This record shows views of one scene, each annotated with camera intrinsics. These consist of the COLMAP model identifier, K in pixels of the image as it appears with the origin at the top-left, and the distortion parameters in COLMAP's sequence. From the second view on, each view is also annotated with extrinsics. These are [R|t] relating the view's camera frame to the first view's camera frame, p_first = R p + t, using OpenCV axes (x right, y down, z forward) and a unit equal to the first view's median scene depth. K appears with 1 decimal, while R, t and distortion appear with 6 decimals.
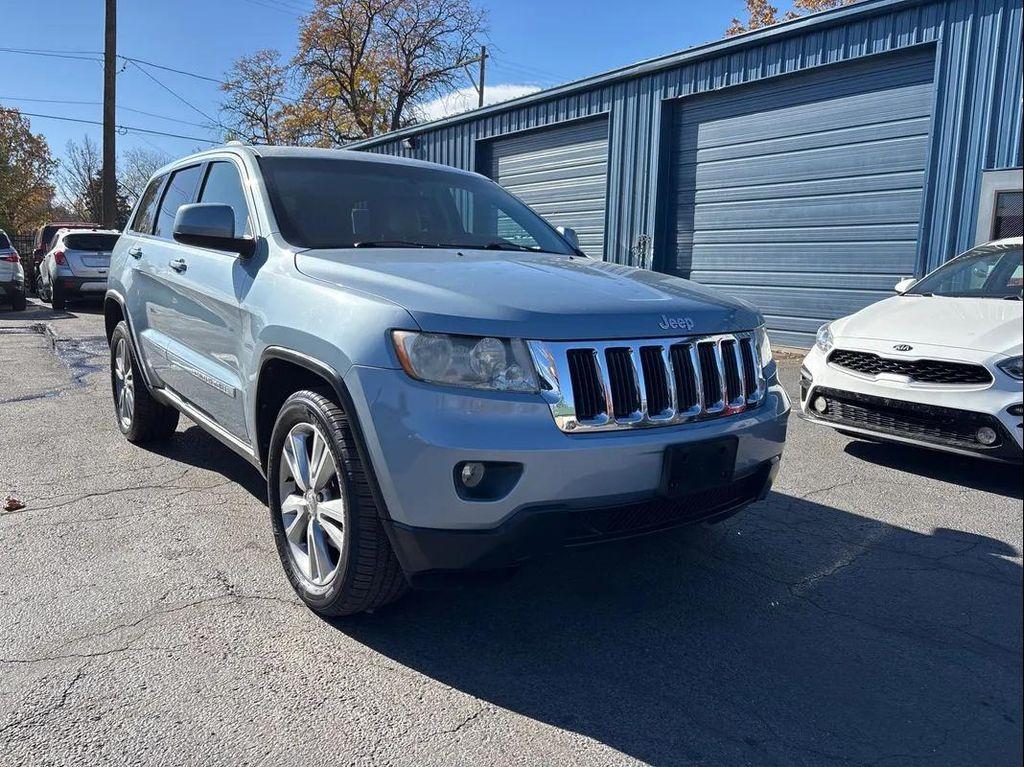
lens RADIAL K [[777.3, 0, 516.6], [0, 777.3, 388.9], [0, 0, 1]] dist [0.043597, -0.052935]
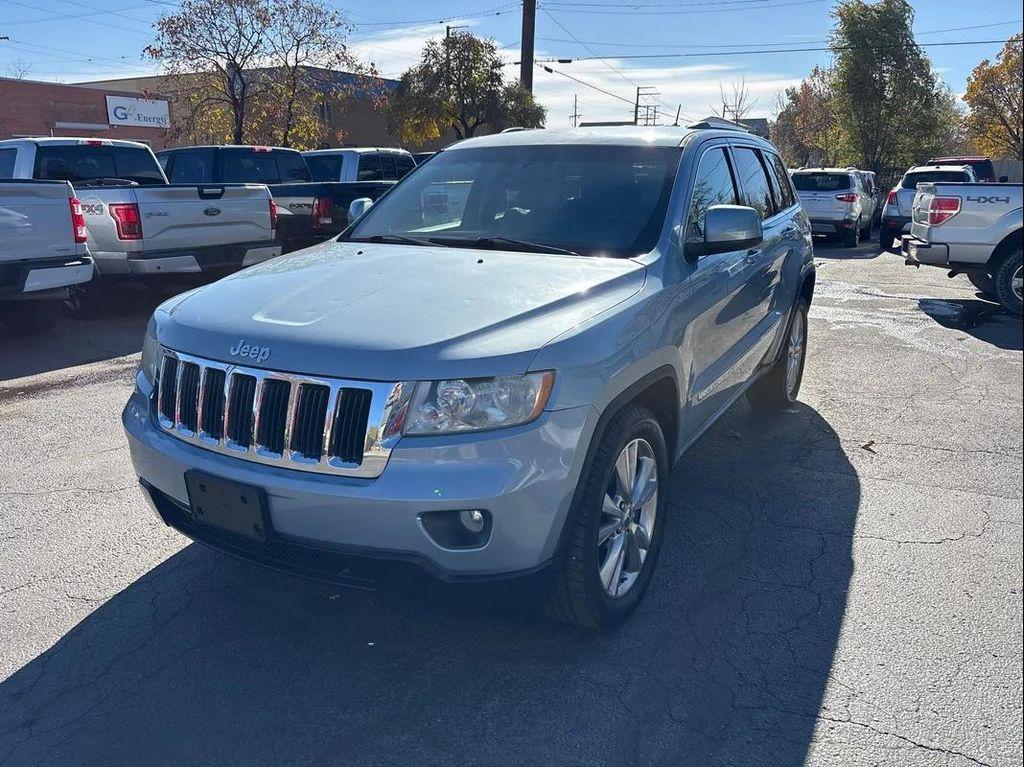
lens RADIAL K [[775.8, 0, 506.7], [0, 775.8, 386.2], [0, 0, 1]] dist [0.053594, -0.064238]
pose [[0.385189, 0.218888, -0.896503, 0.661044], [-0.138448, 0.974175, 0.178367, -0.143161], [0.912393, 0.055414, 0.405547, 0.514899]]
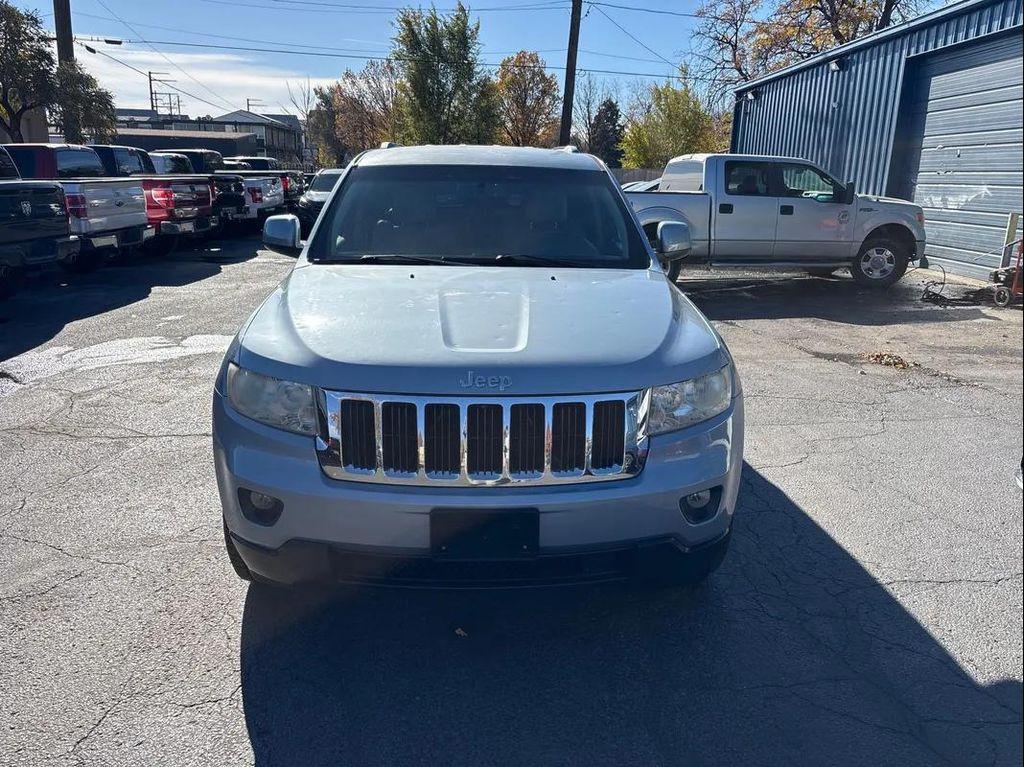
lens RADIAL K [[777.3, 0, 516.6], [0, 777.3, 388.9], [0, 0, 1]] dist [0.043597, -0.052935]
pose [[0.826914, 0.139518, -0.544746, 0.424018], [-0.086515, 0.988764, 0.121909, -0.109736], [0.555633, -0.053679, 0.829693, 0.138271]]
